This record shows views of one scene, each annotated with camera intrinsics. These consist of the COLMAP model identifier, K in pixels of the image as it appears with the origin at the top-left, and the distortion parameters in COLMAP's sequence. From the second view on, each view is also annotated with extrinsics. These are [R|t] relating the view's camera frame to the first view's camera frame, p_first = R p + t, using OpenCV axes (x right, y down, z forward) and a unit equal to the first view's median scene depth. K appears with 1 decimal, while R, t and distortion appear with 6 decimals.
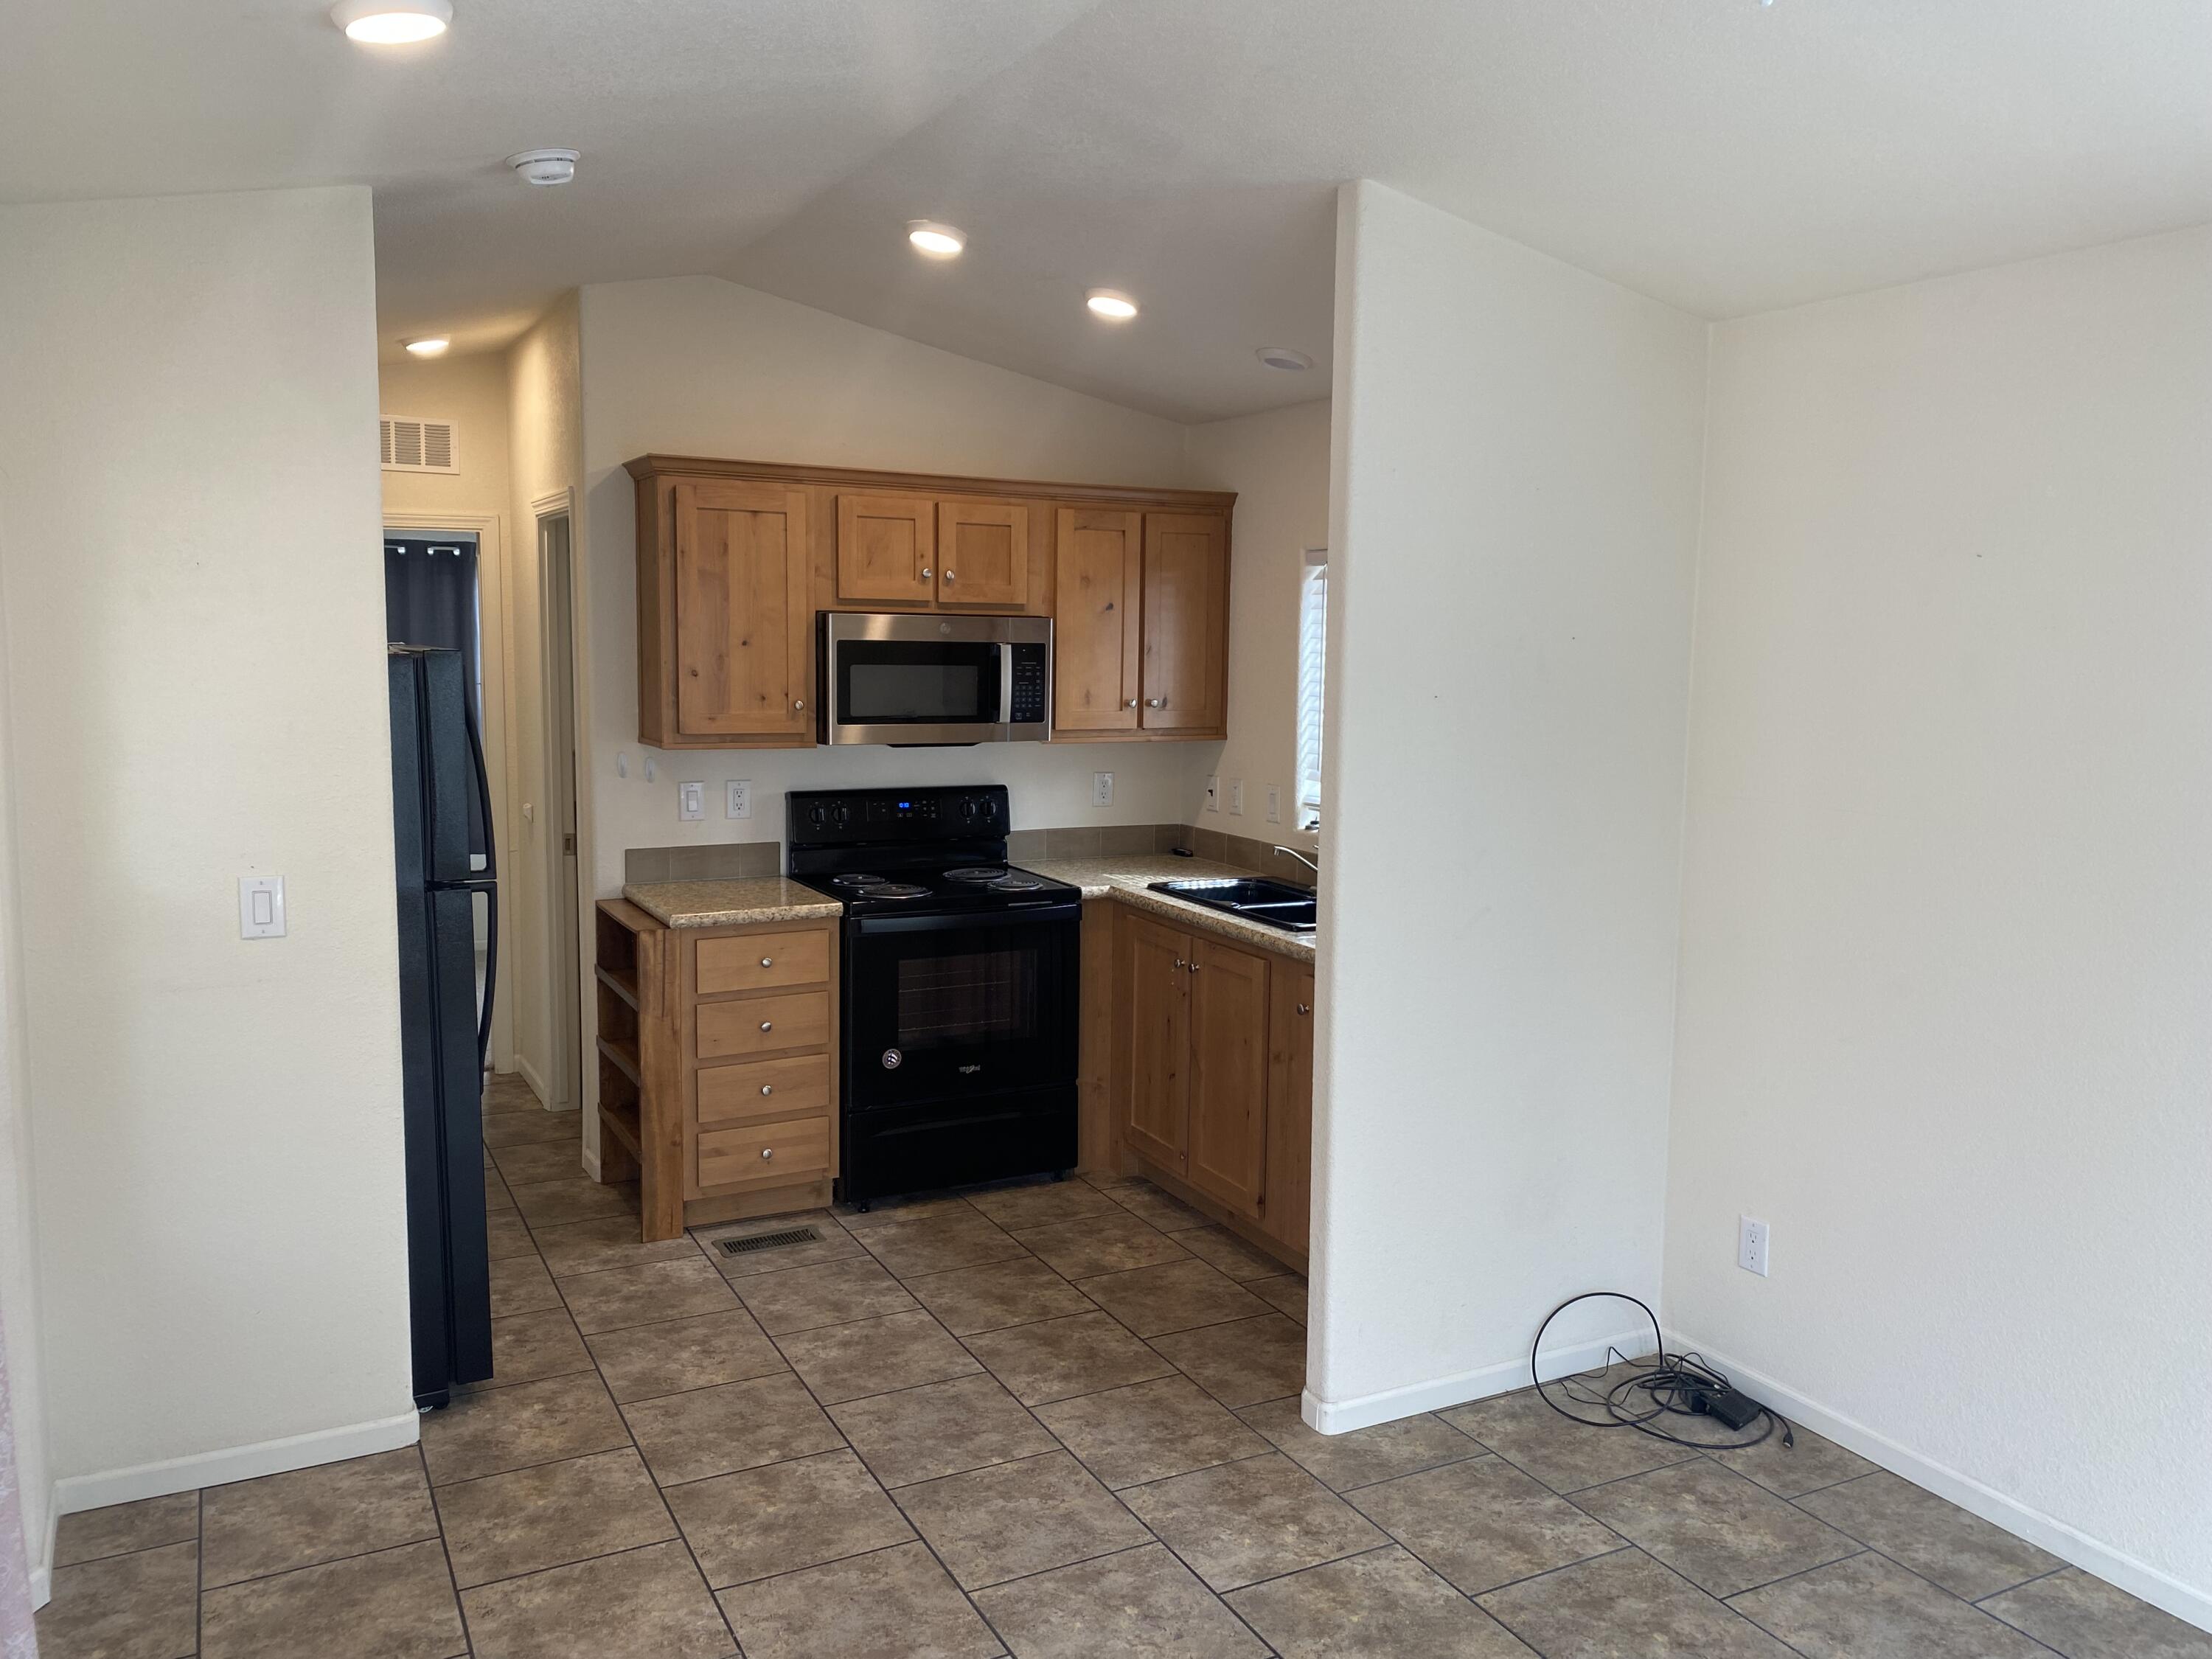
lens RADIAL K [[1675.4, 0, 1107.3], [0, 1675.4, 826.3], [0, 0, 1]] dist [0.118721, -0.226471]
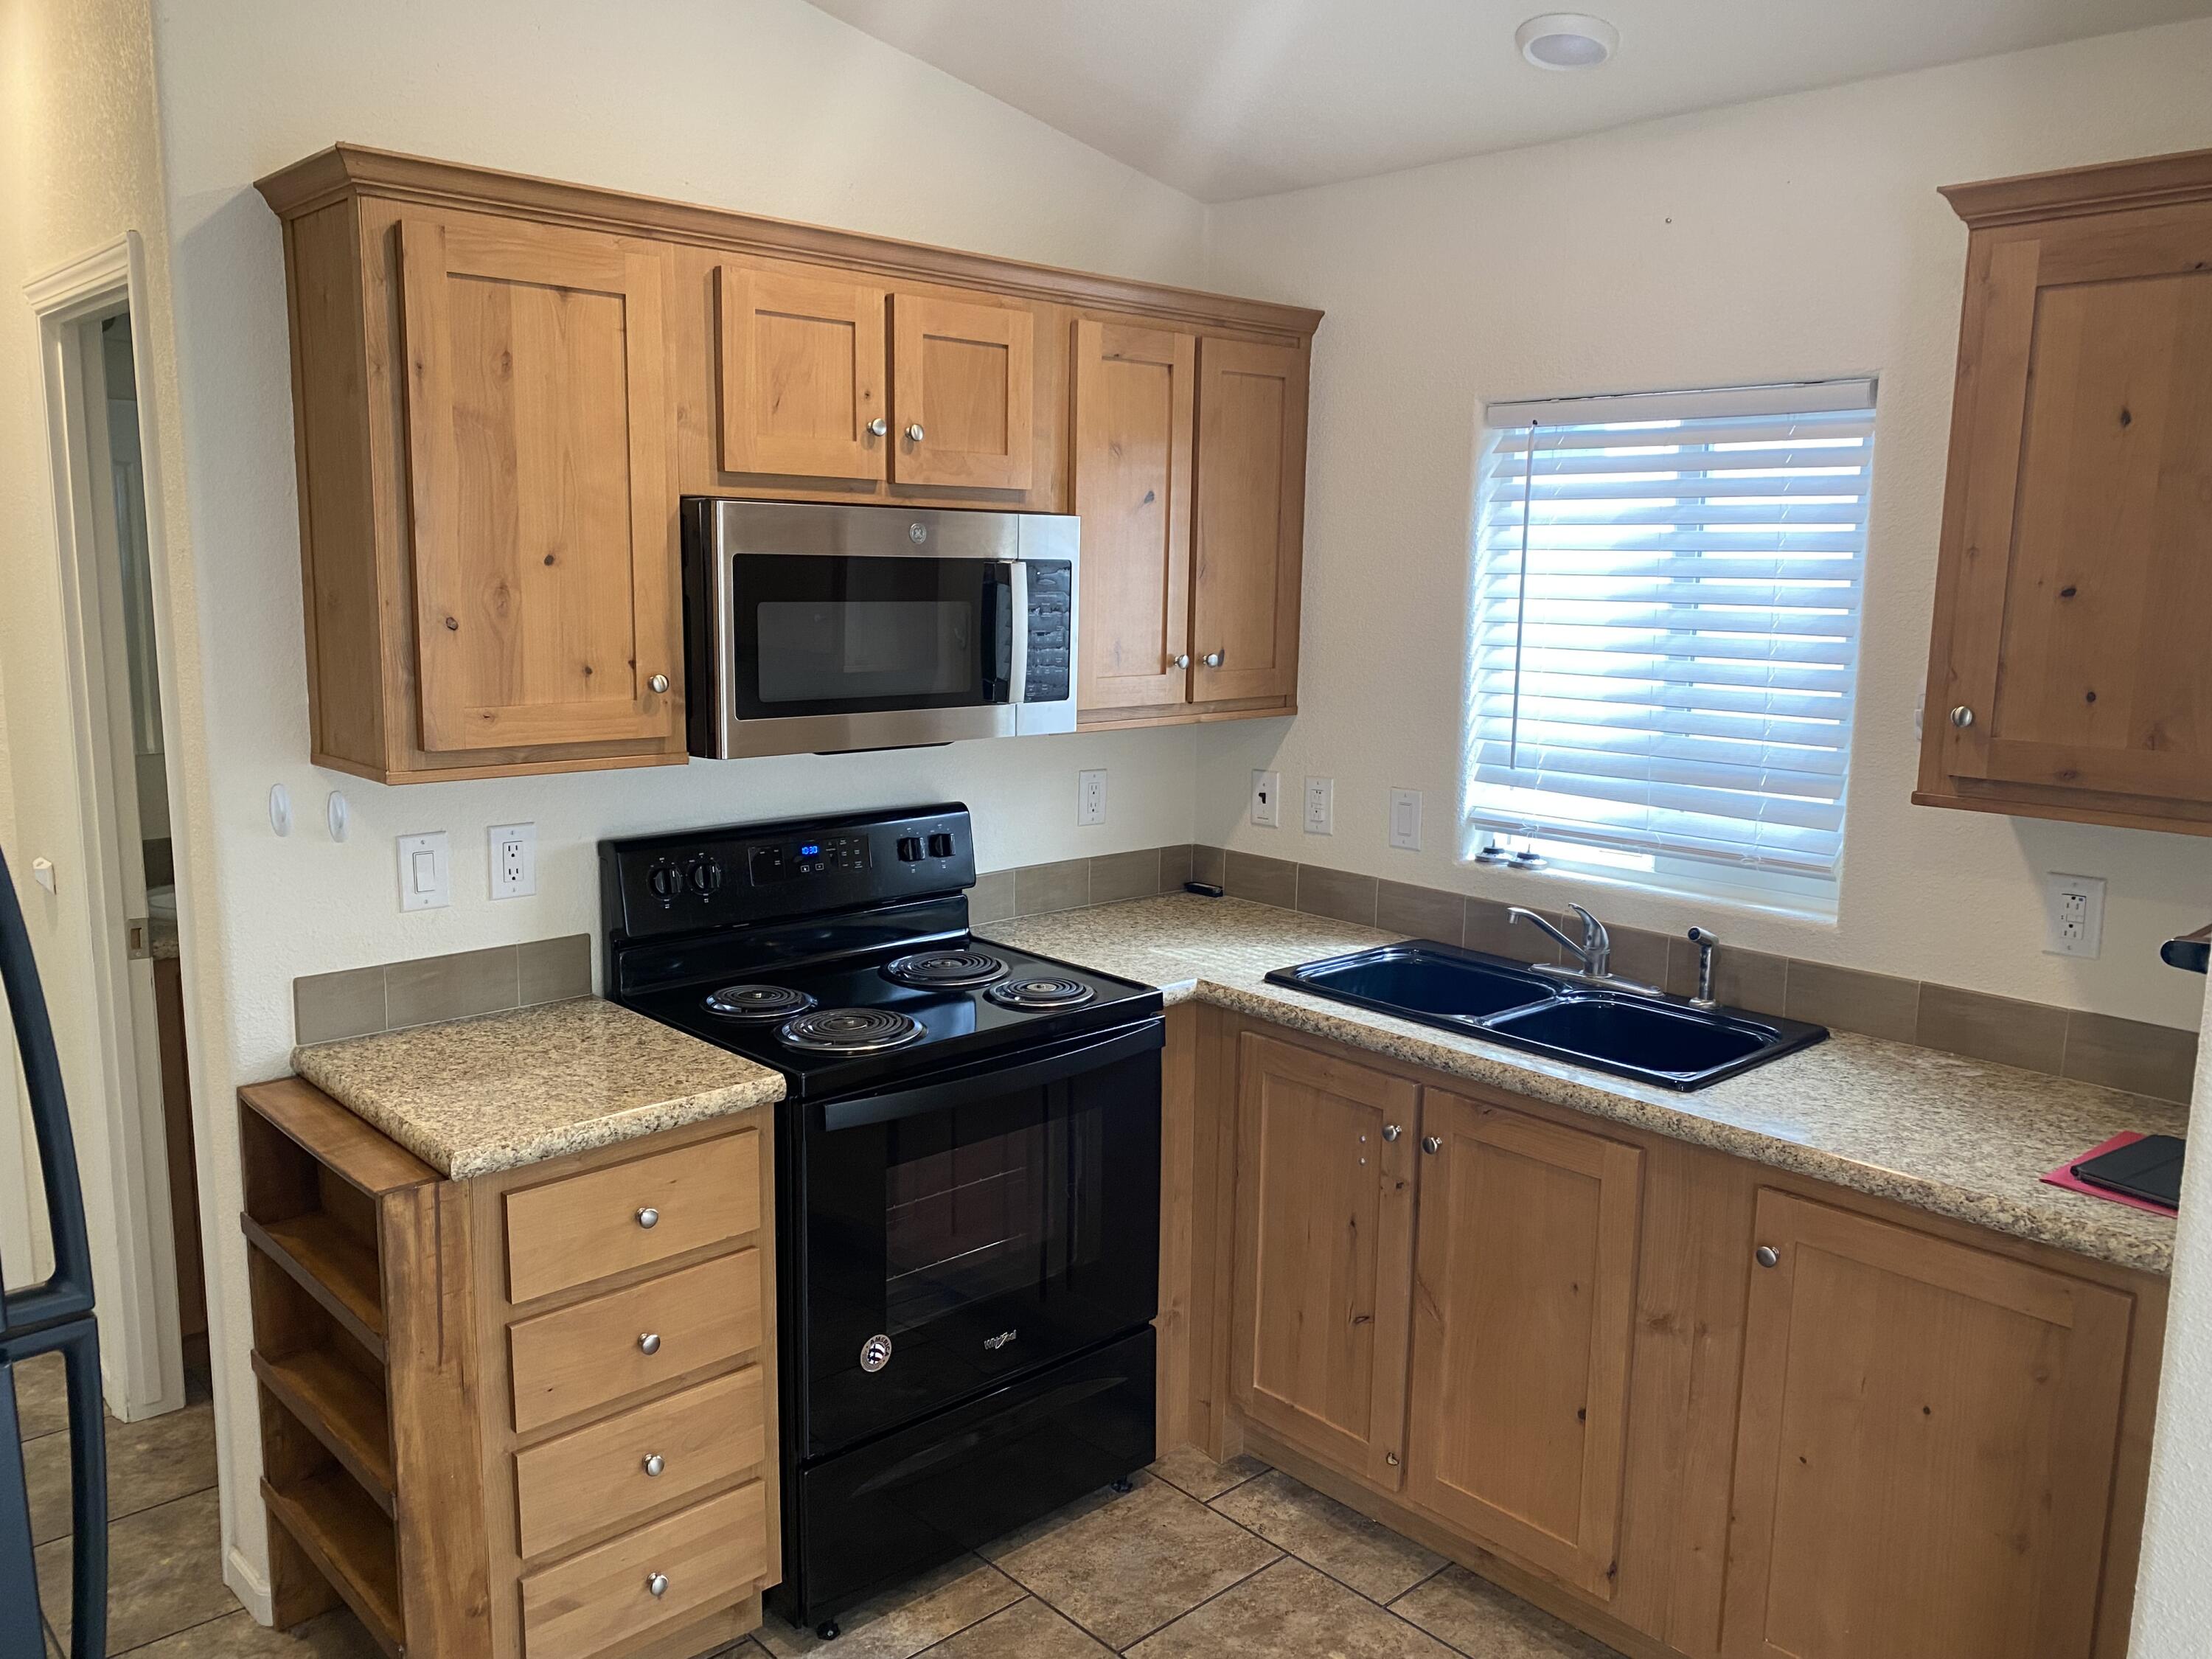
lens RADIAL K [[1695.4, 0, 1106.0], [0, 1695.4, 829.5], [0, 0, 1]] dist [0.029052, -0.026577]
pose [[0.965276, -0.043087, 0.257655, -0.184759], [0.029995, 0.998061, 0.054530, -0.051224], [-0.259505, -0.044909, 0.964697, 0.463382]]
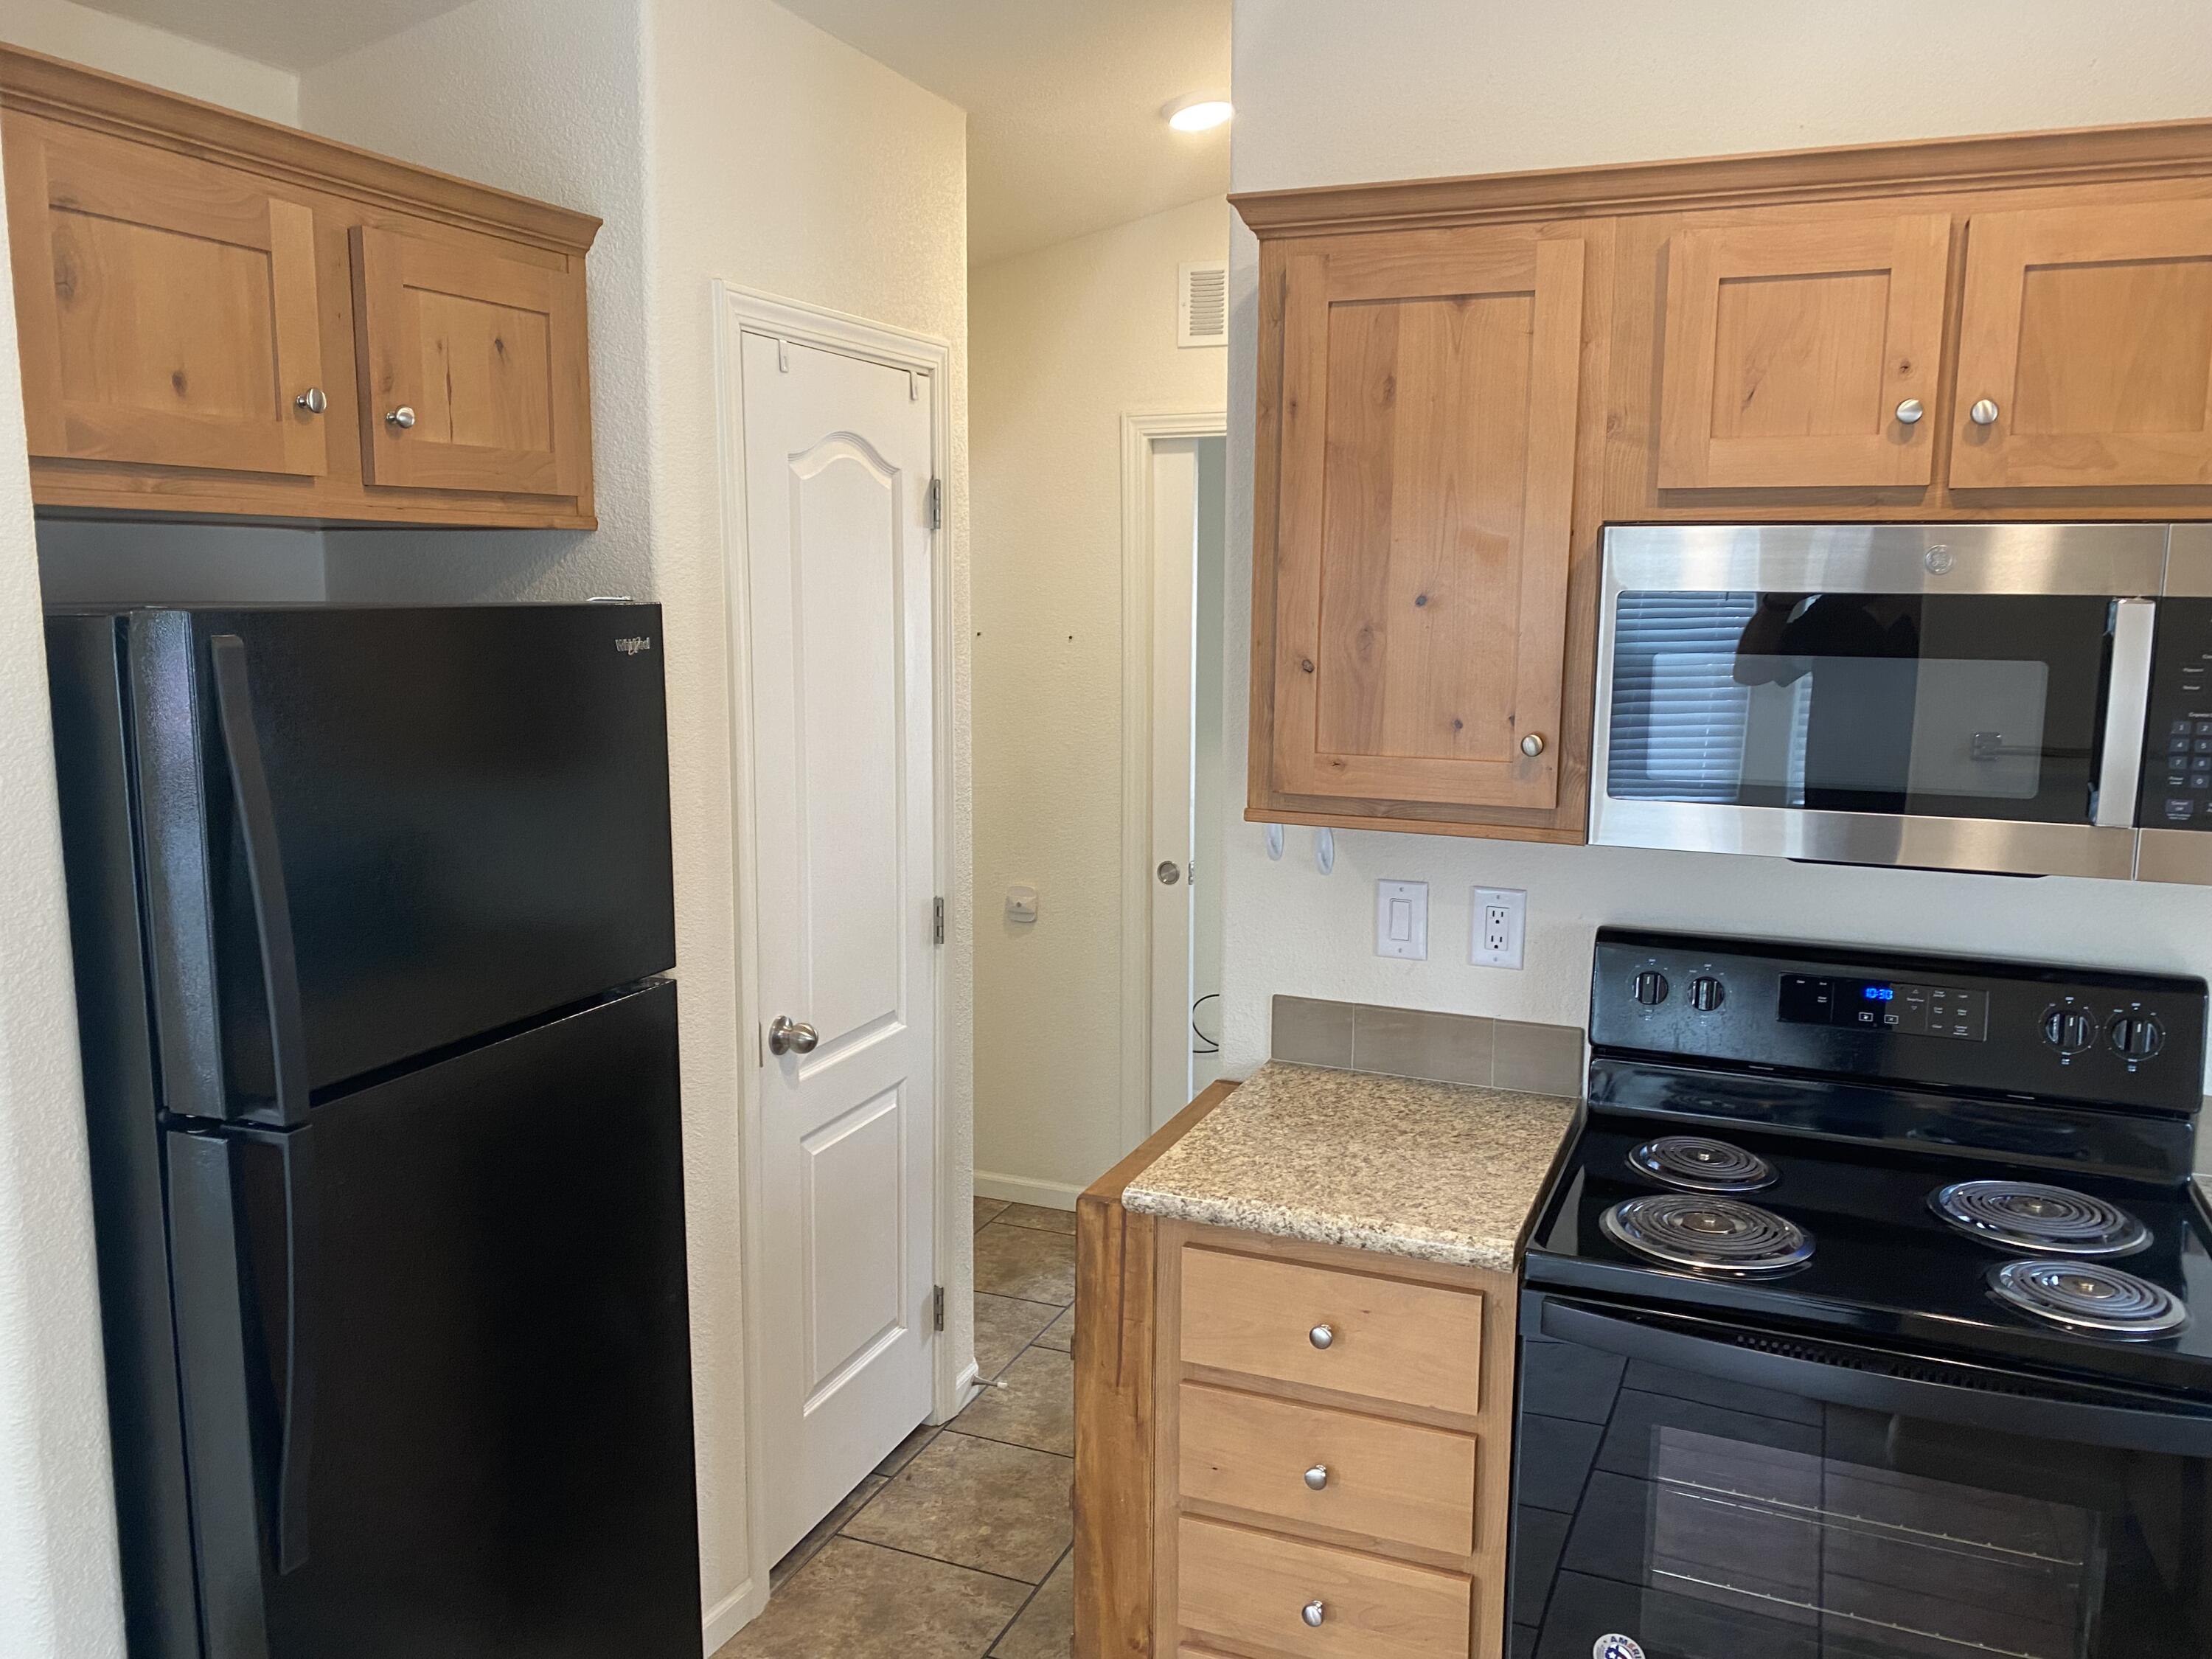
lens RADIAL K [[1675.4, 0, 1107.3], [0, 1675.4, 826.3], [0, 0, 1]] dist [0.118721, -0.226471]
pose [[0.636476, 0.103350, -0.764341, 0.078203], [-0.086492, 0.994295, 0.062420, -0.068111], [0.766432, 0.026380, 0.641784, 0.632980]]
